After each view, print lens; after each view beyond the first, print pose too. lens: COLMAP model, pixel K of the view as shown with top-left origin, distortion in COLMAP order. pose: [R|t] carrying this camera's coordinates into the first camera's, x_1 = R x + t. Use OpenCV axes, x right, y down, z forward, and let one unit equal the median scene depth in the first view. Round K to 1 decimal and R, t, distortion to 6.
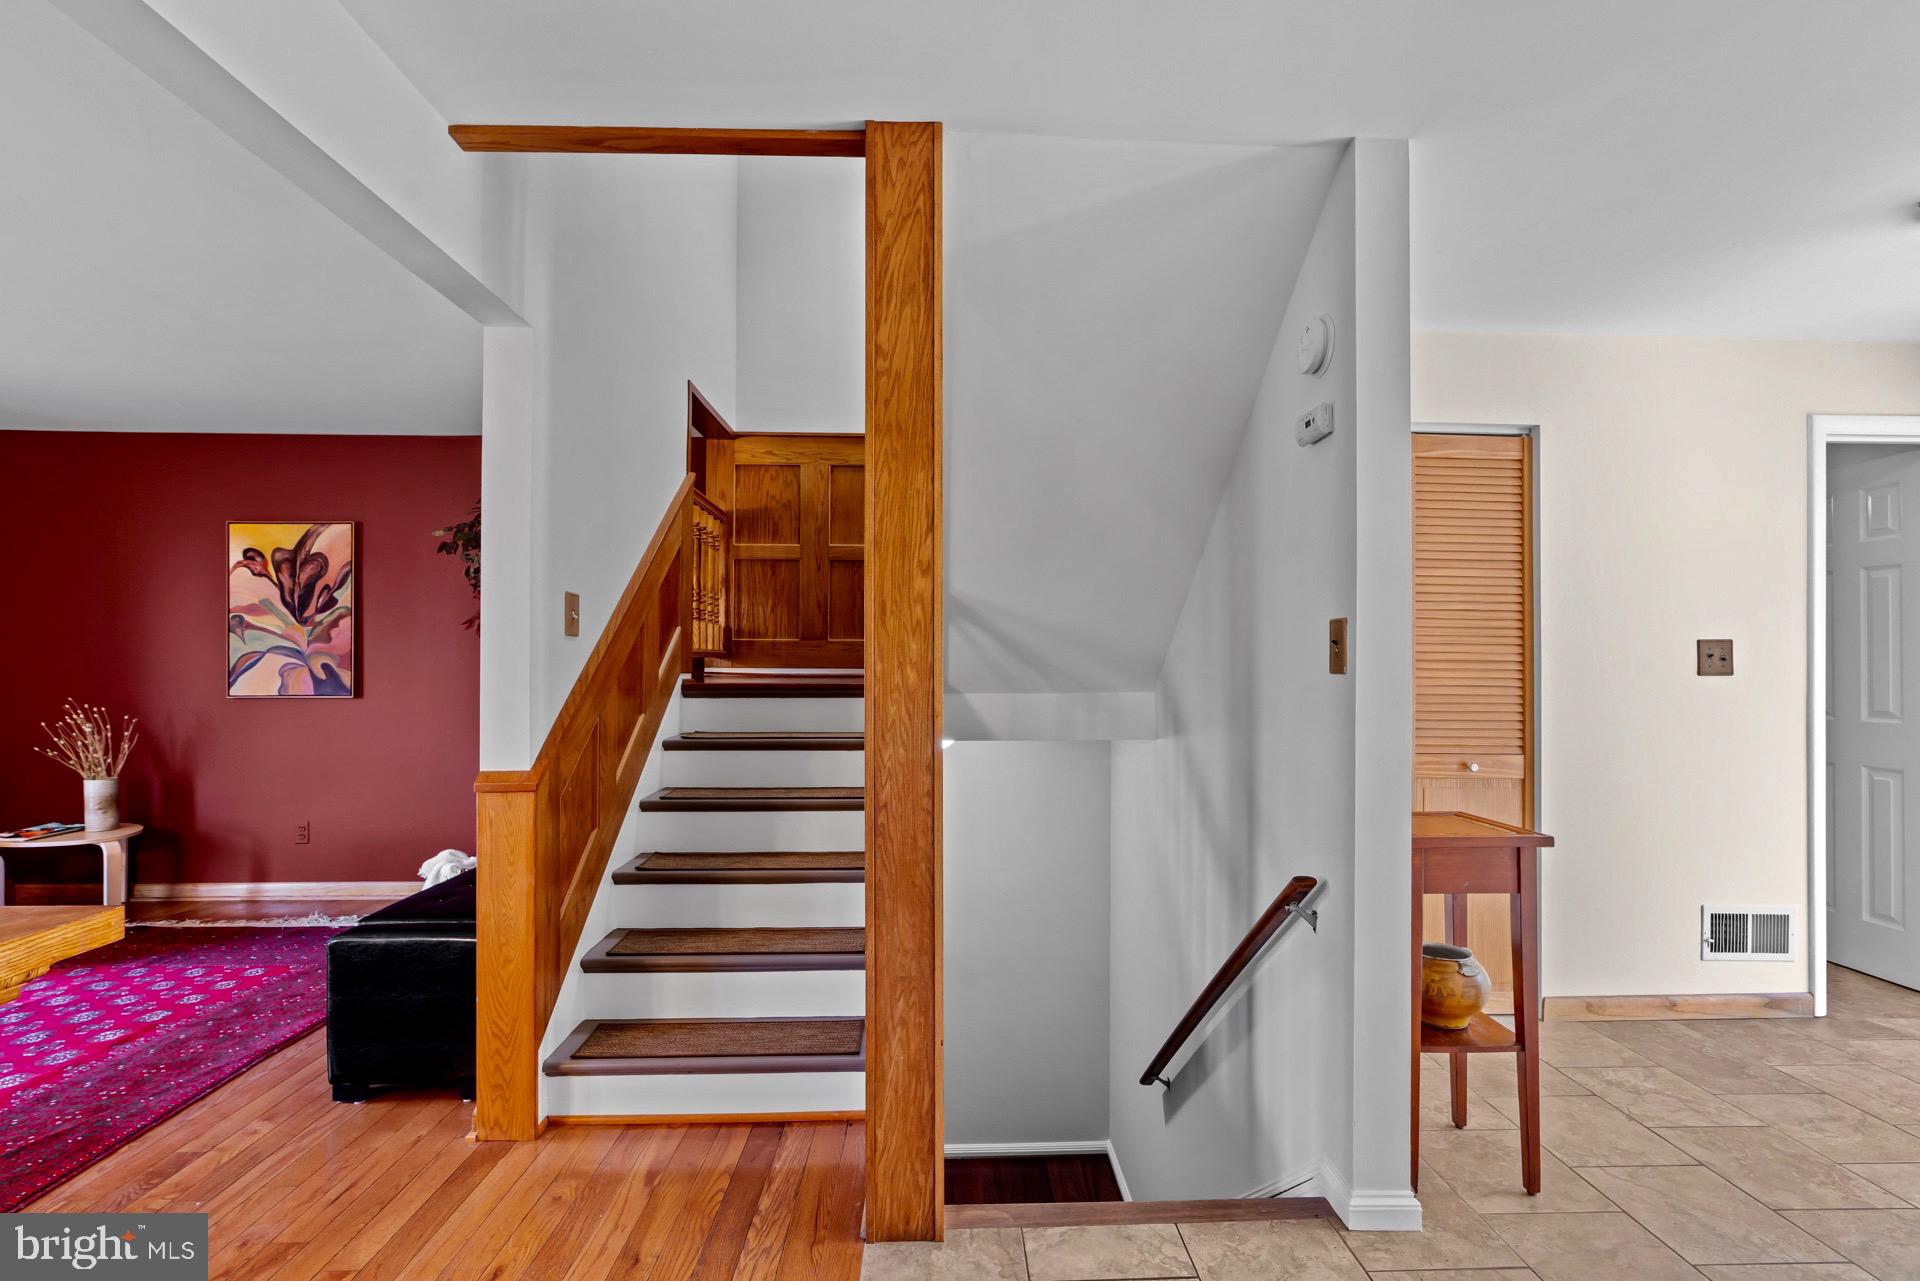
lens RADIAL K [[861.7, 0, 953.7], [0, 861.7, 648.7], [0, 0, 1]] dist [-0.008307, 0.003160]
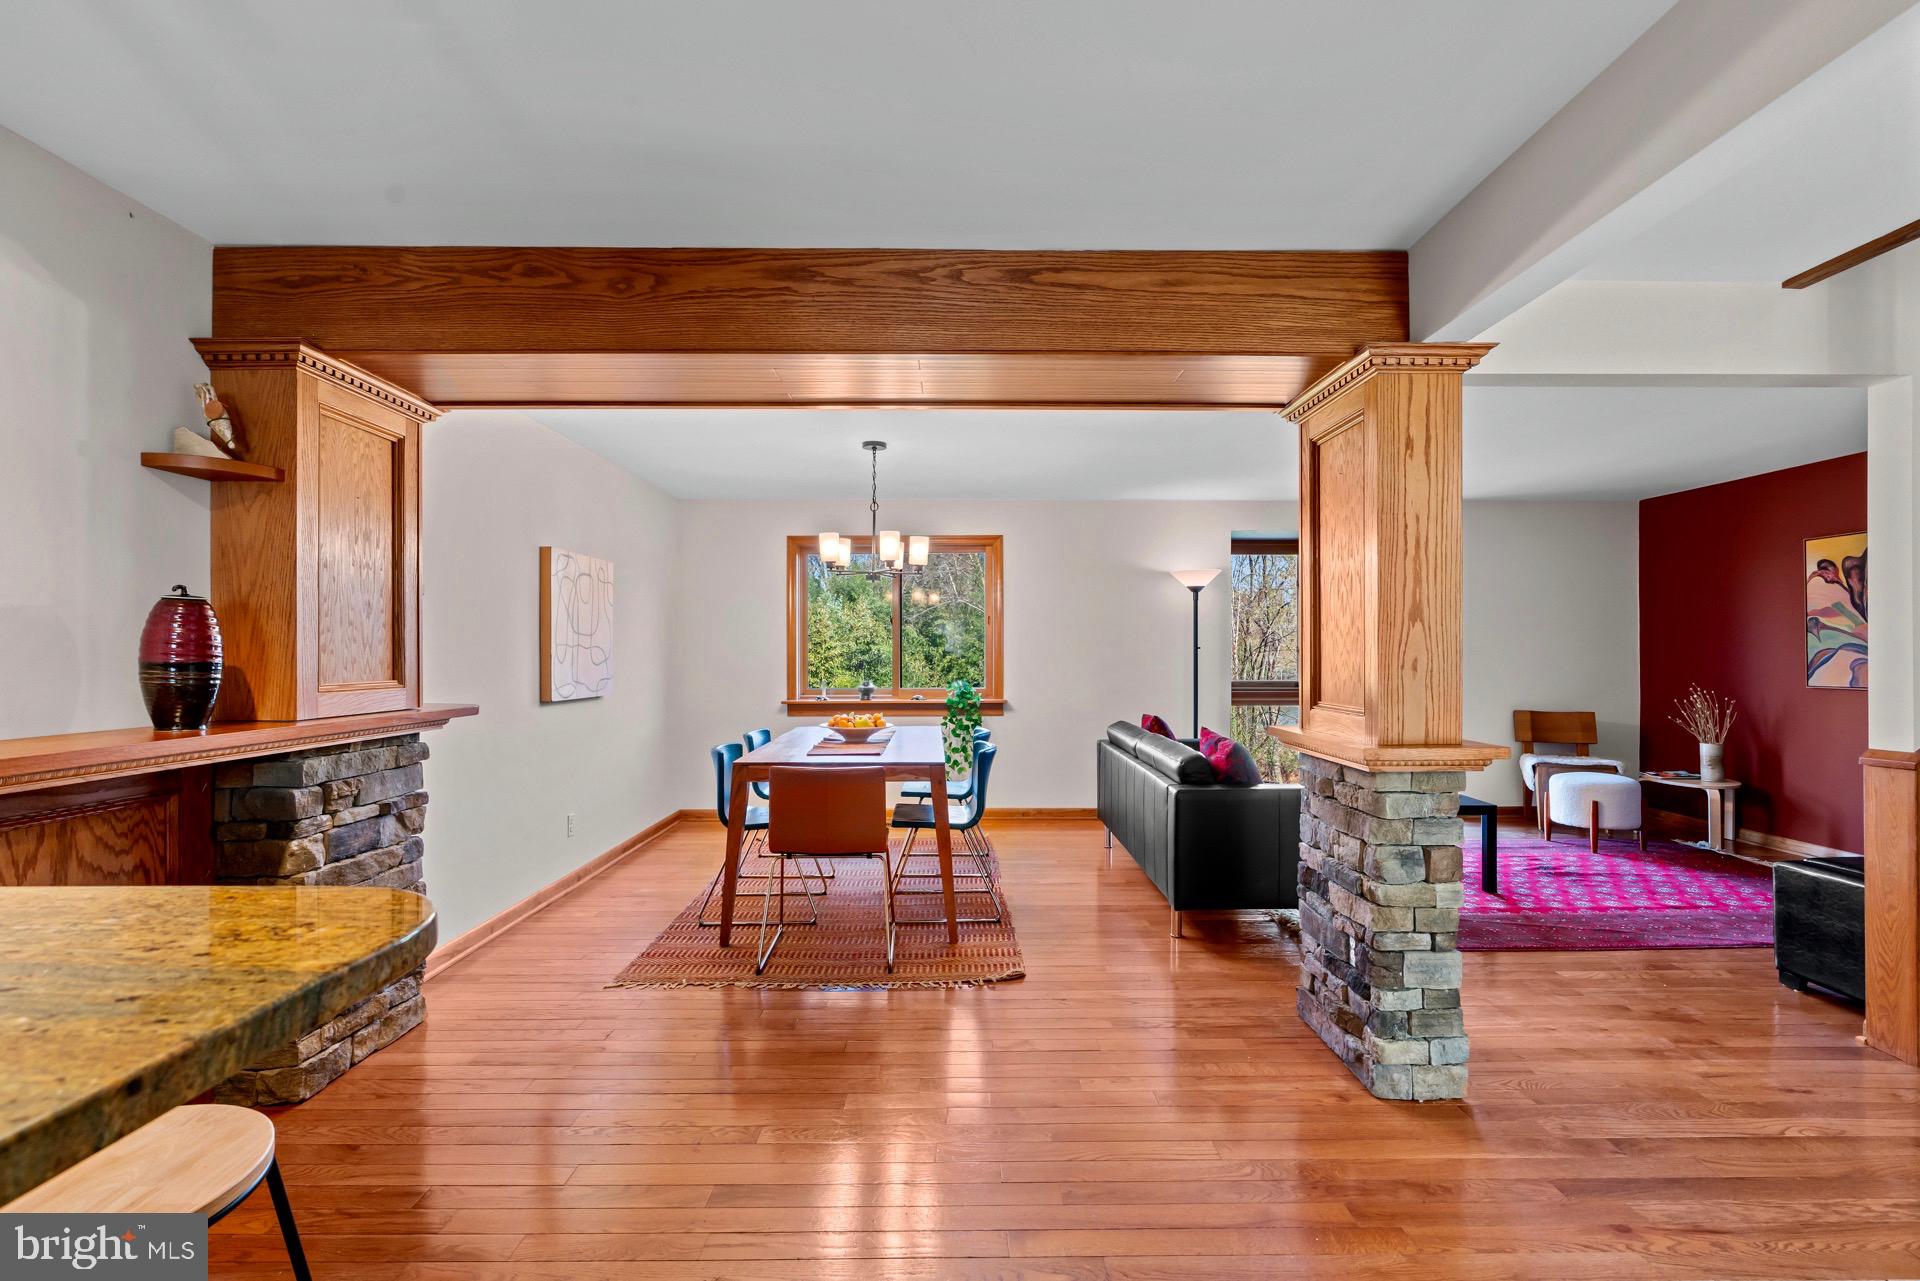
lens RADIAL K [[861.7, 0, 966.4], [0, 861.7, 645.9], [0, 0, 1]] dist [-0.008307, 0.003160]
pose [[-0.018409, -0.005629, -0.999815, 0.361746], [0.011254, 0.999920, -0.005836, -0.006415], [0.999767, -0.011359, -0.018345, -0.140610]]
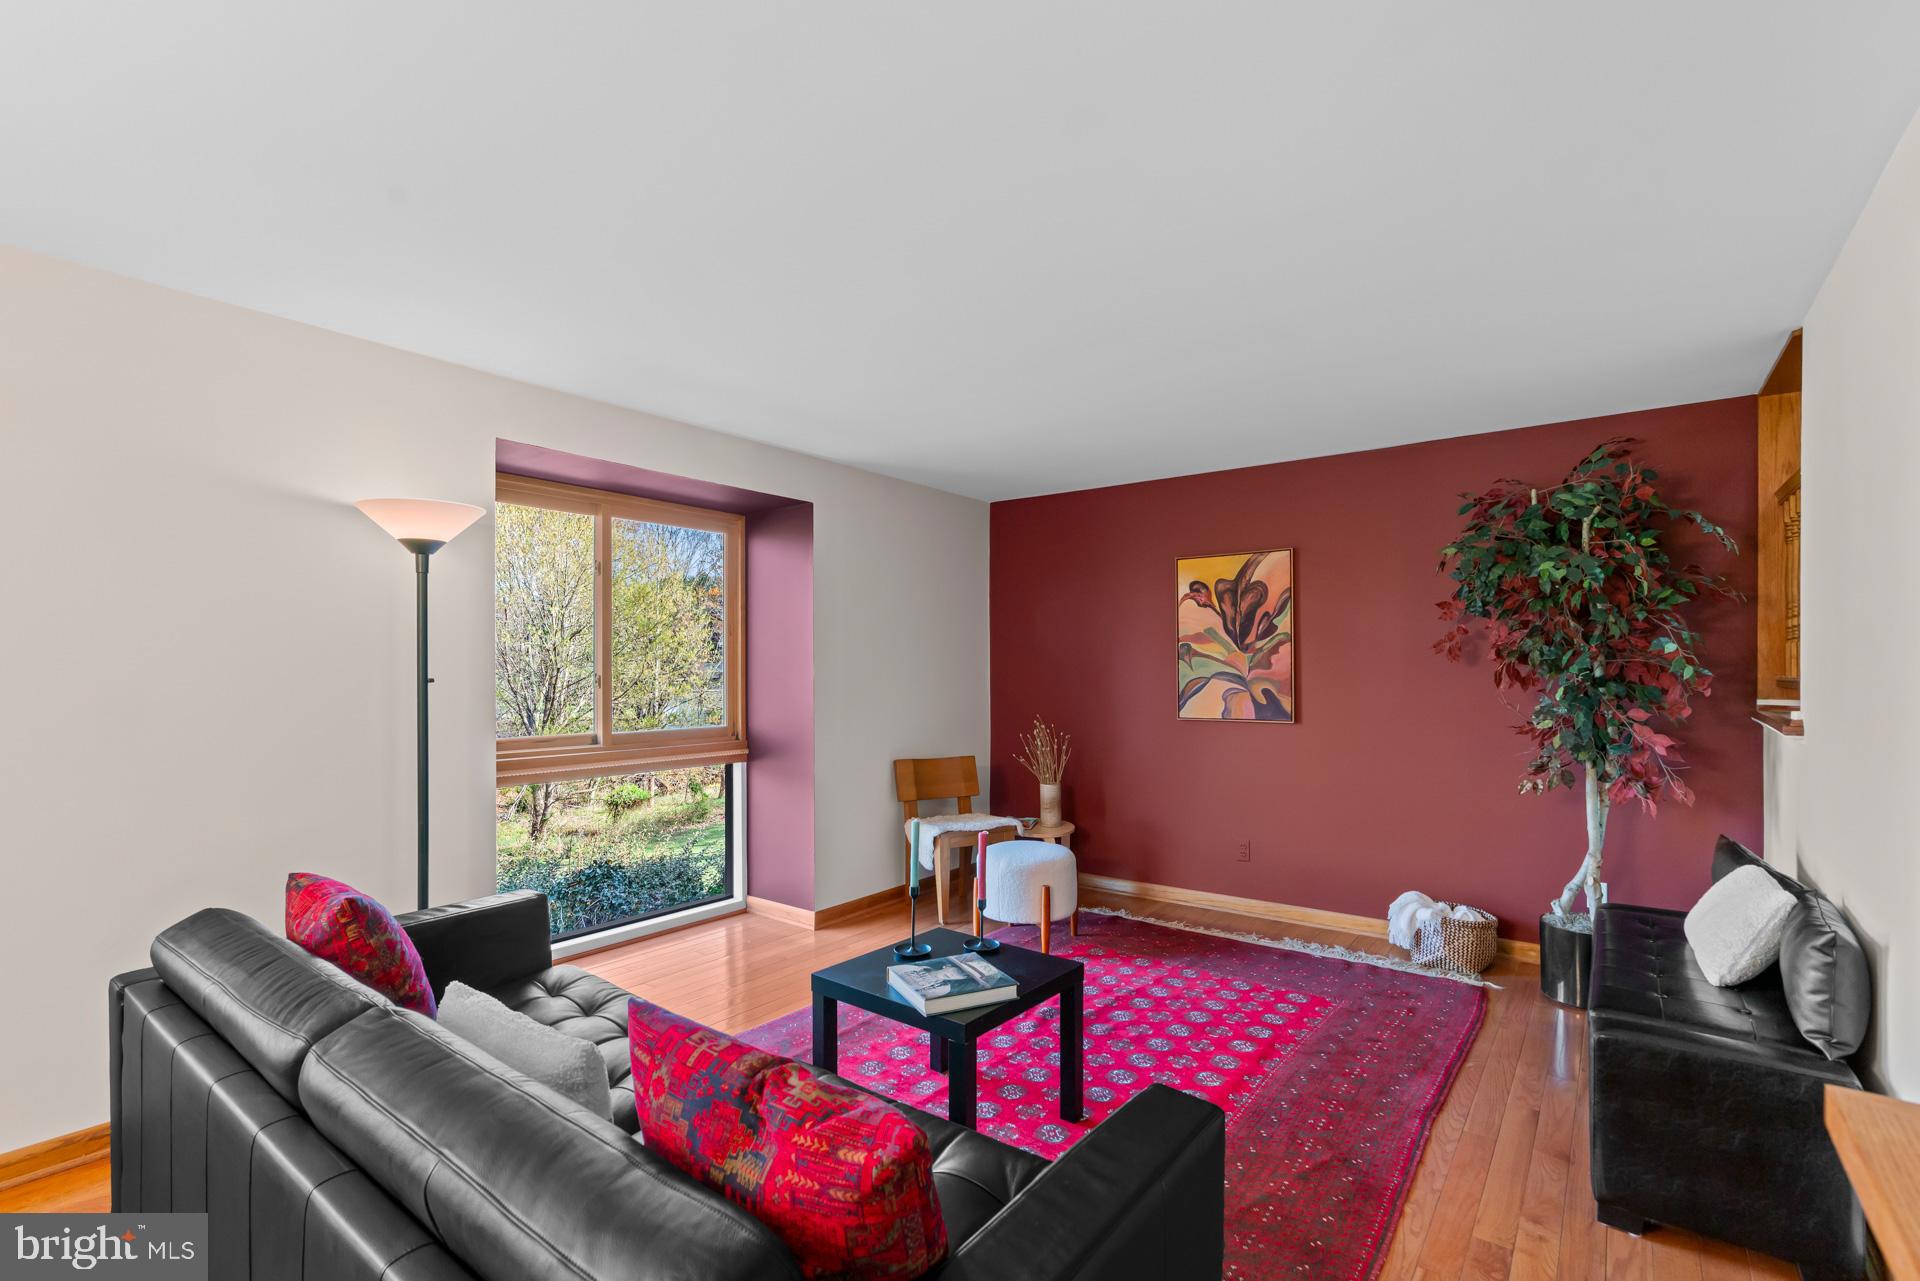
lens RADIAL K [[861.7, 0, 954.0], [0, 861.7, 662.8], [0, 0, 1]] dist [-0.008307, 0.003160]
pose [[0.776165, -0.007932, -0.630480, -0.374758], [0.007284, 0.999967, -0.003612, -0.012984], [0.630488, -0.001789, 0.776197, -0.030788]]
